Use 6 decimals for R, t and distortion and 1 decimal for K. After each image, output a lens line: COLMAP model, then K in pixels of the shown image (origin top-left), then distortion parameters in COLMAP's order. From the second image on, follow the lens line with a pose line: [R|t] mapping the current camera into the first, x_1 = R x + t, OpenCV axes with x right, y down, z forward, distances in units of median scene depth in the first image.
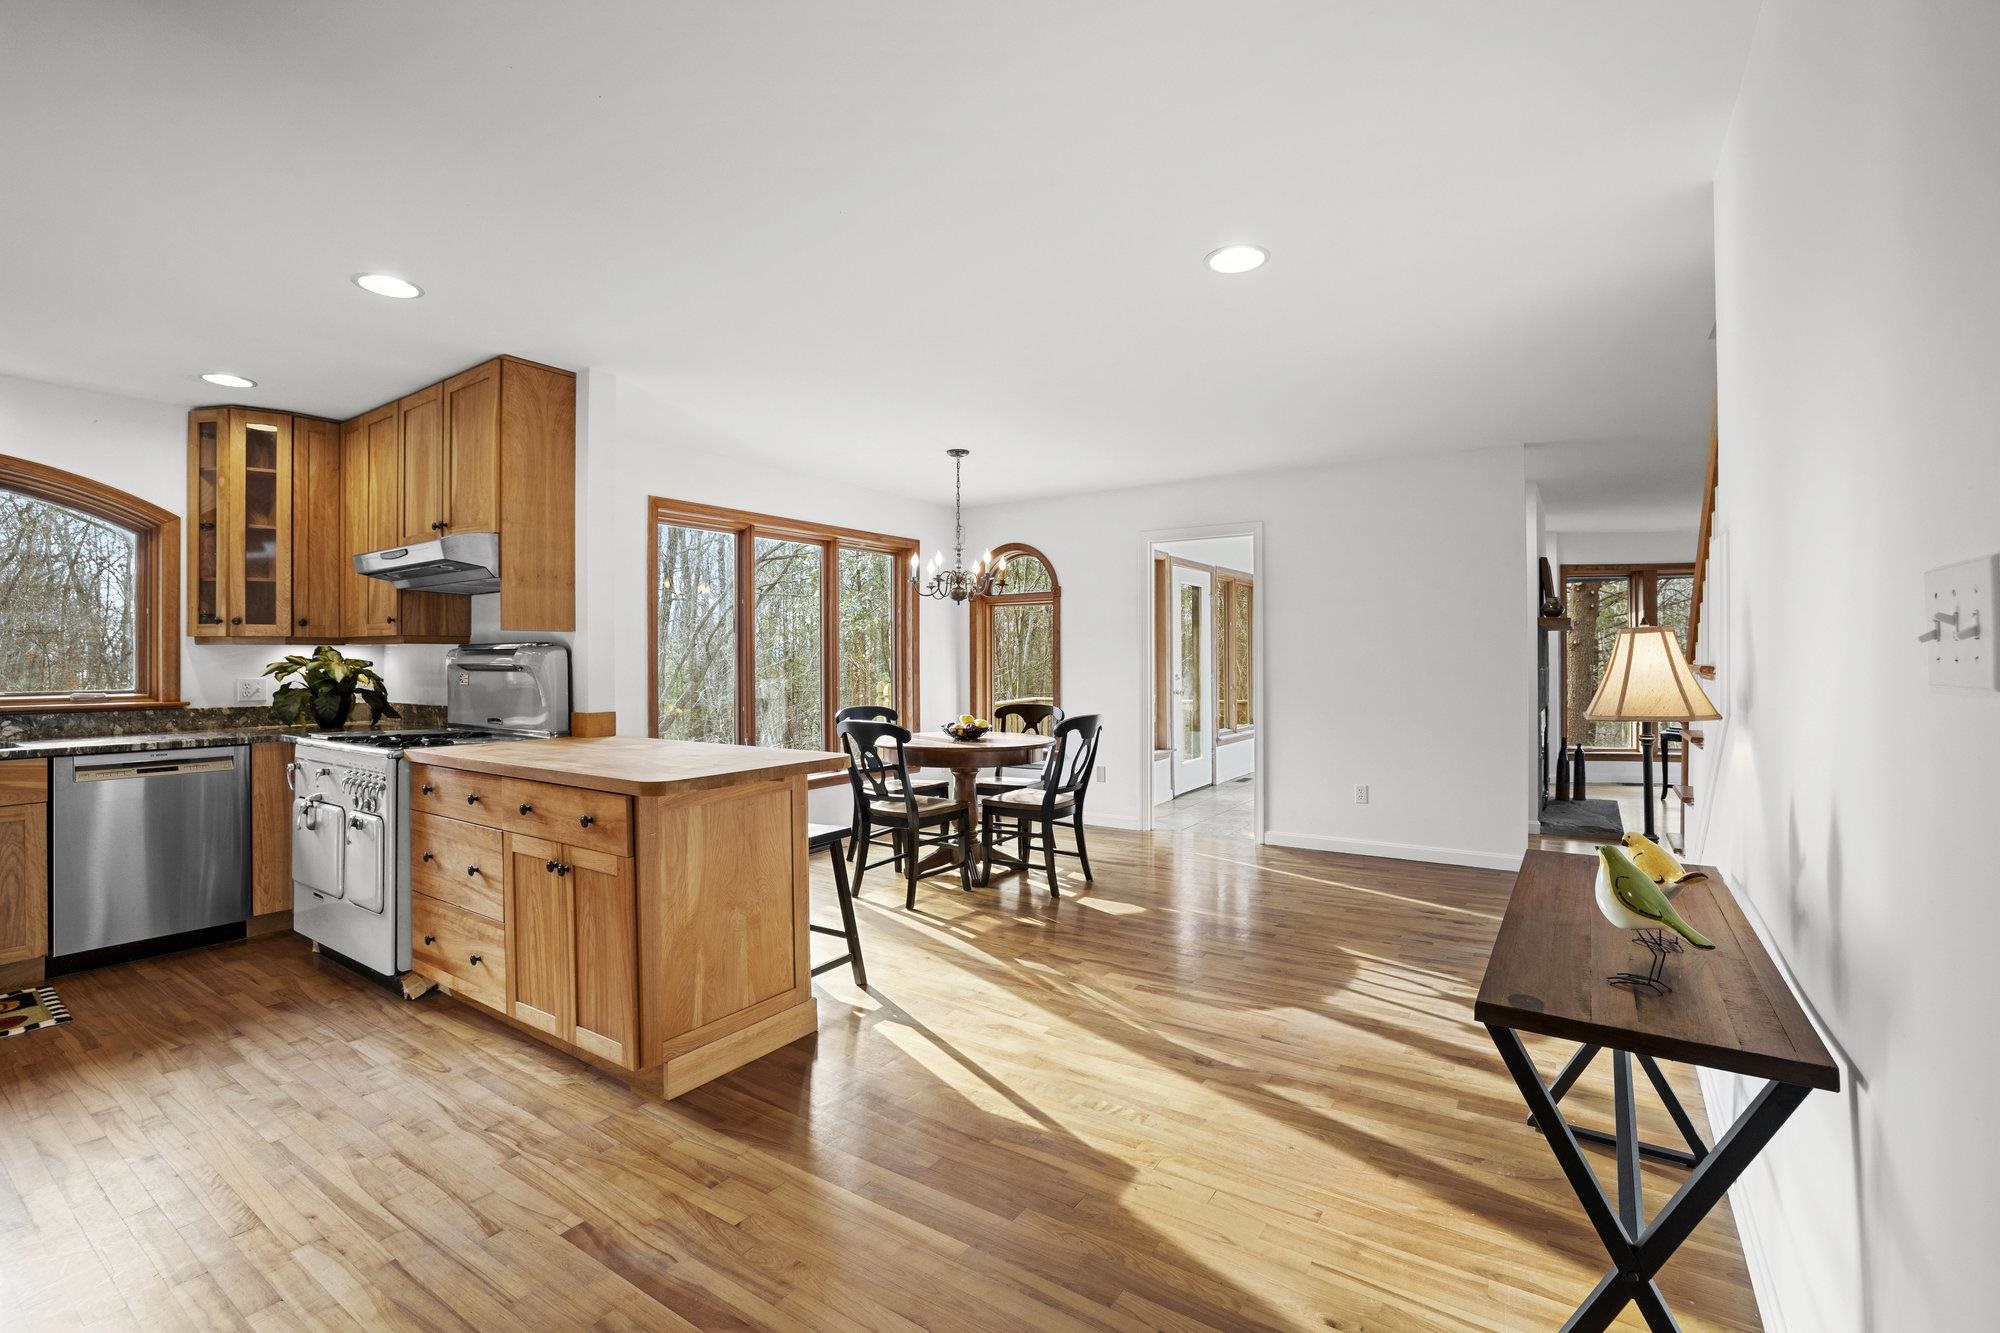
lens RADIAL K [[867.3, 0, 1000.9], [0, 867.3, 660.5], [0, 0, 1]] dist [-0.000538, 0.000043]
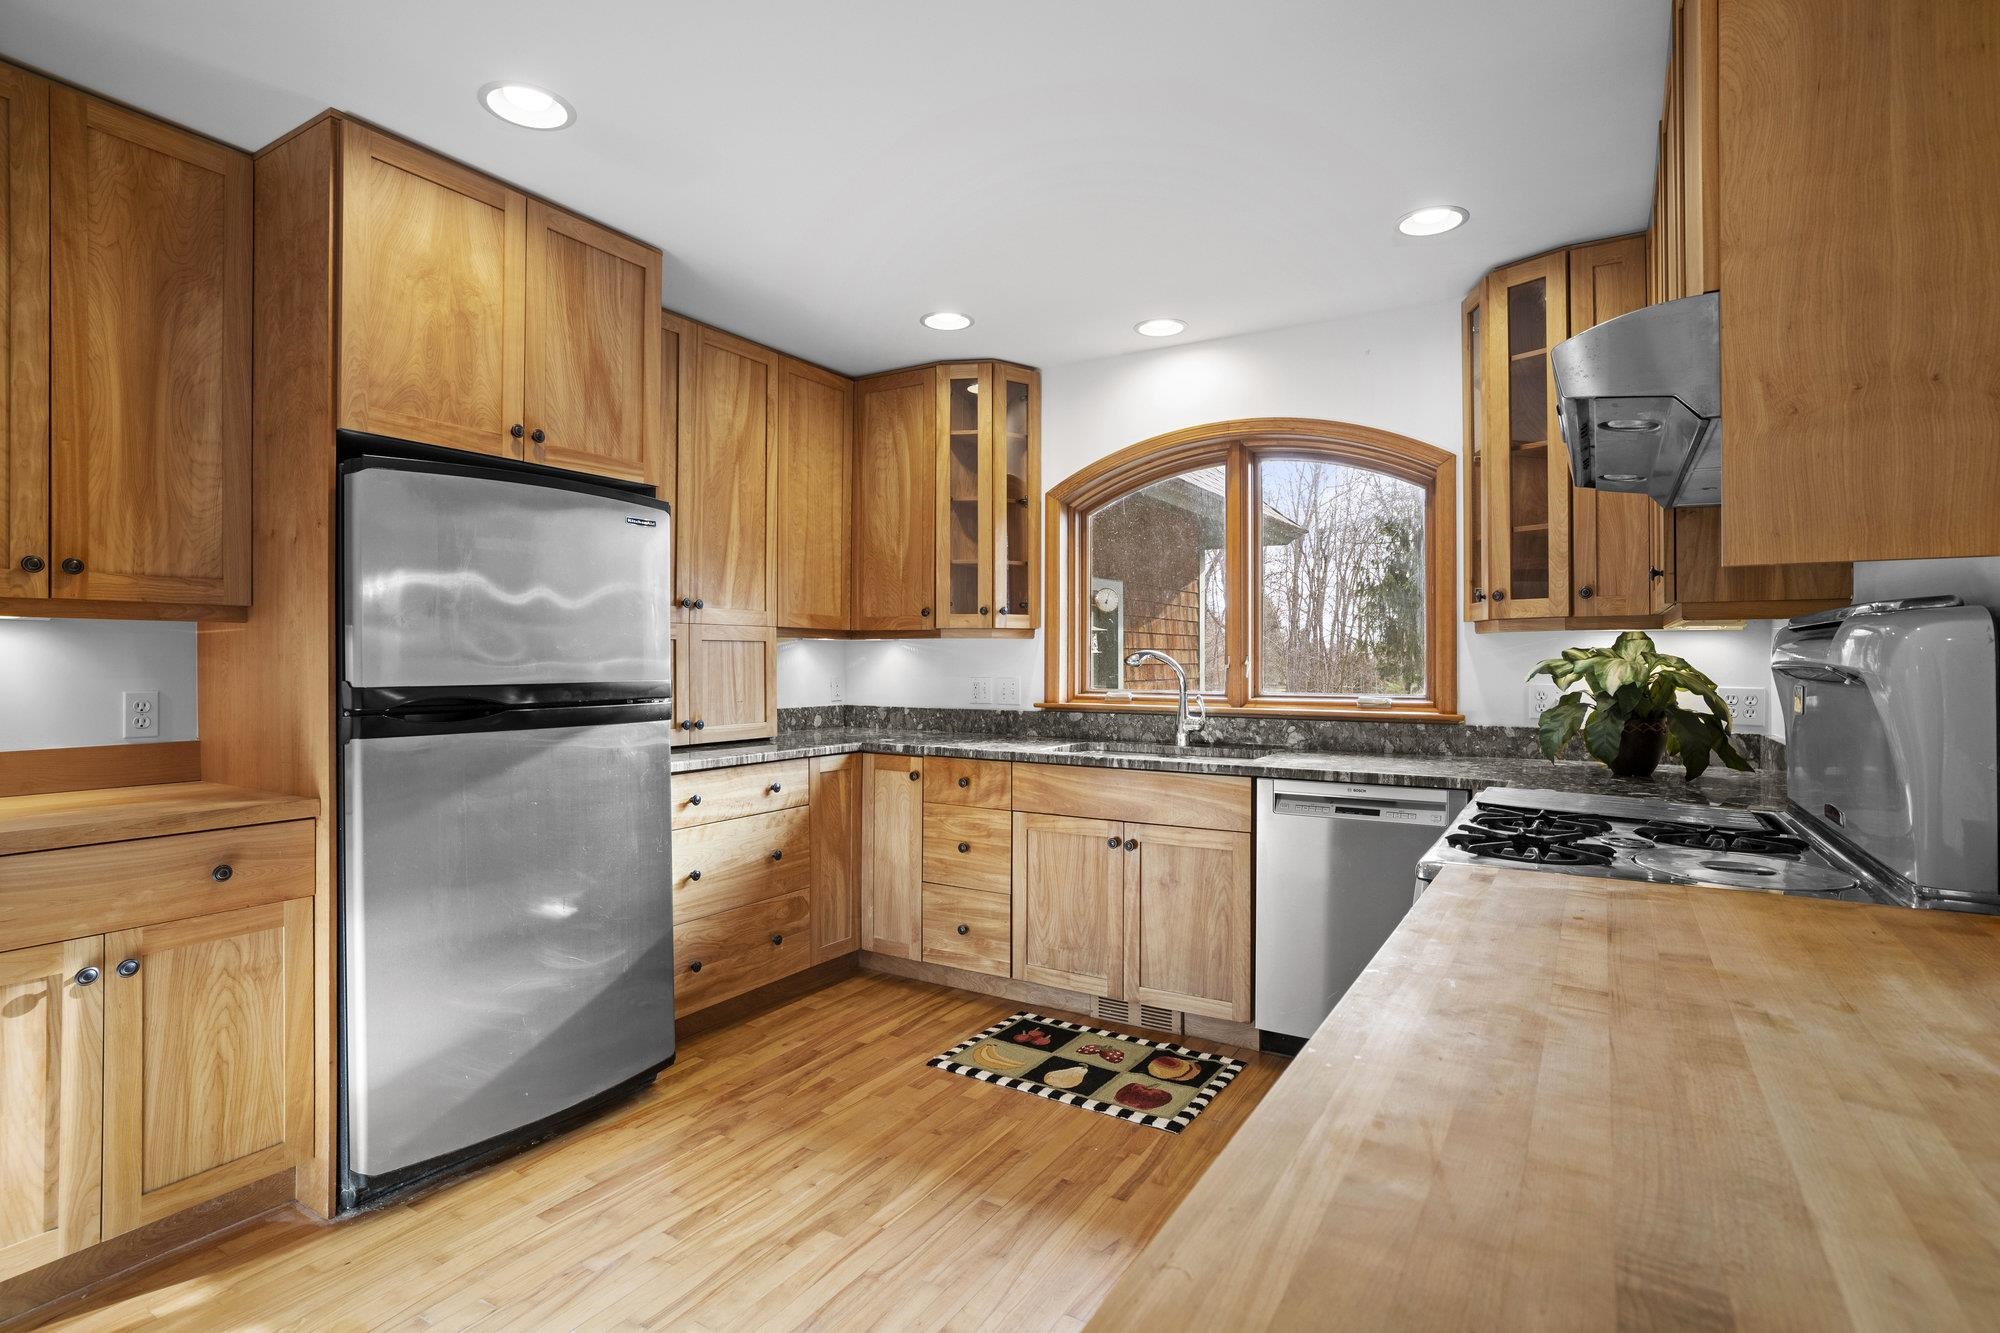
lens RADIAL K [[974.6, 0, 998.9], [0, 974.6, 653.7], [0, 0, 1]] dist [-0.002091, 0.000223]
pose [[0.051114, -0.004259, -0.998684, -0.170713], [-0.000921, 0.999990, -0.004312, 0.001617], [0.998692, 0.001141, 0.051109, 0.587876]]
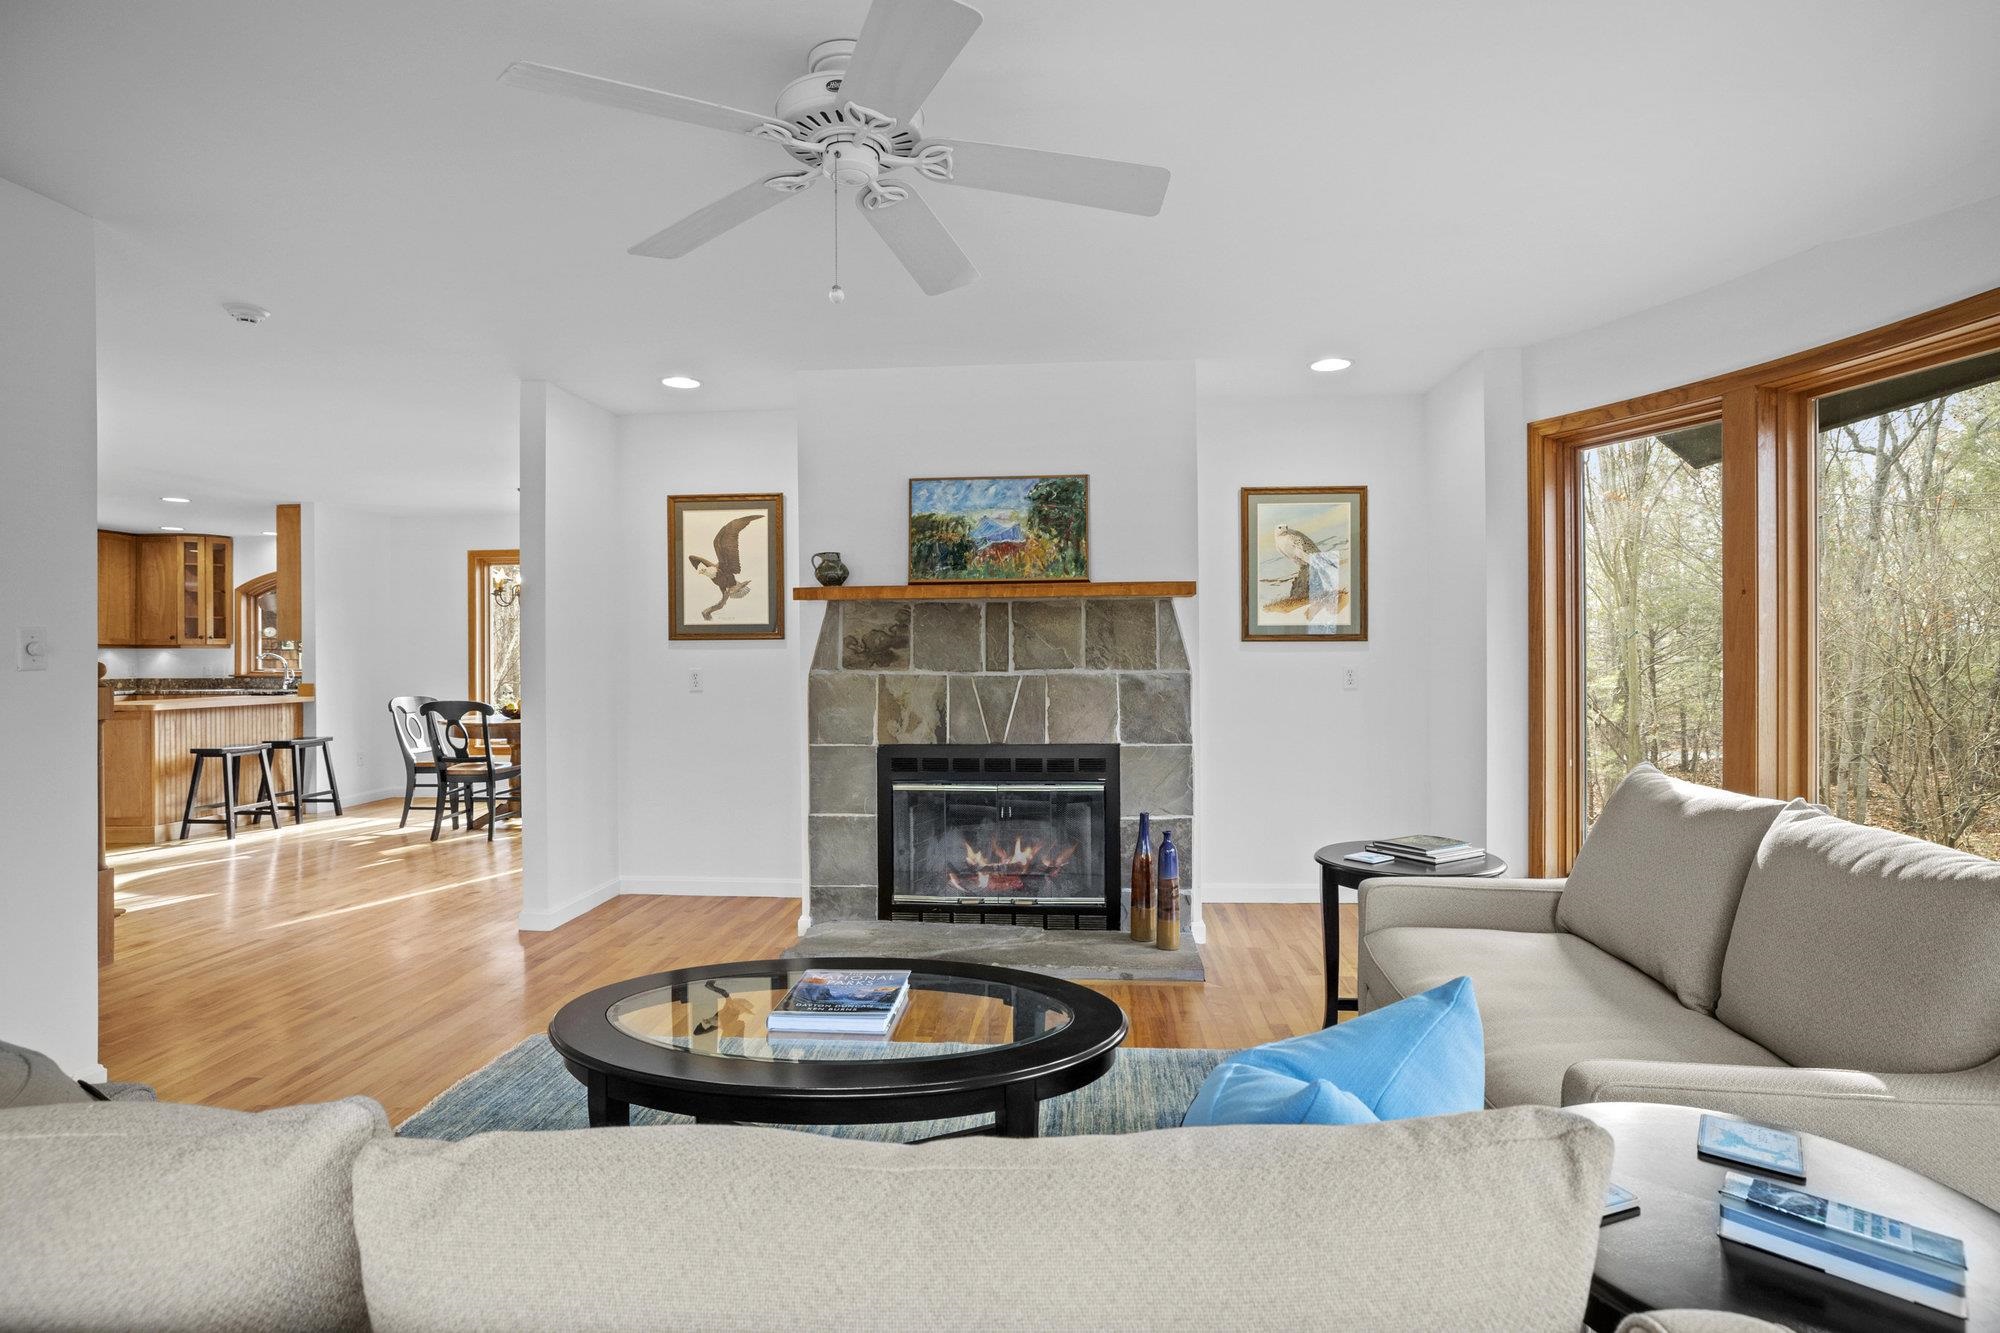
lens RADIAL K [[1004.5, 0, 1002.0], [0, 1004.5, 659.8], [0, 0, 1]] dist [0.000396, -0.000463]
pose [[0.485890, 0.006022, -0.873999, 1.944500], [0.003505, 0.999955, 0.008839, -0.004745], [0.874013, -0.007358, 0.485847, 1.136452]]
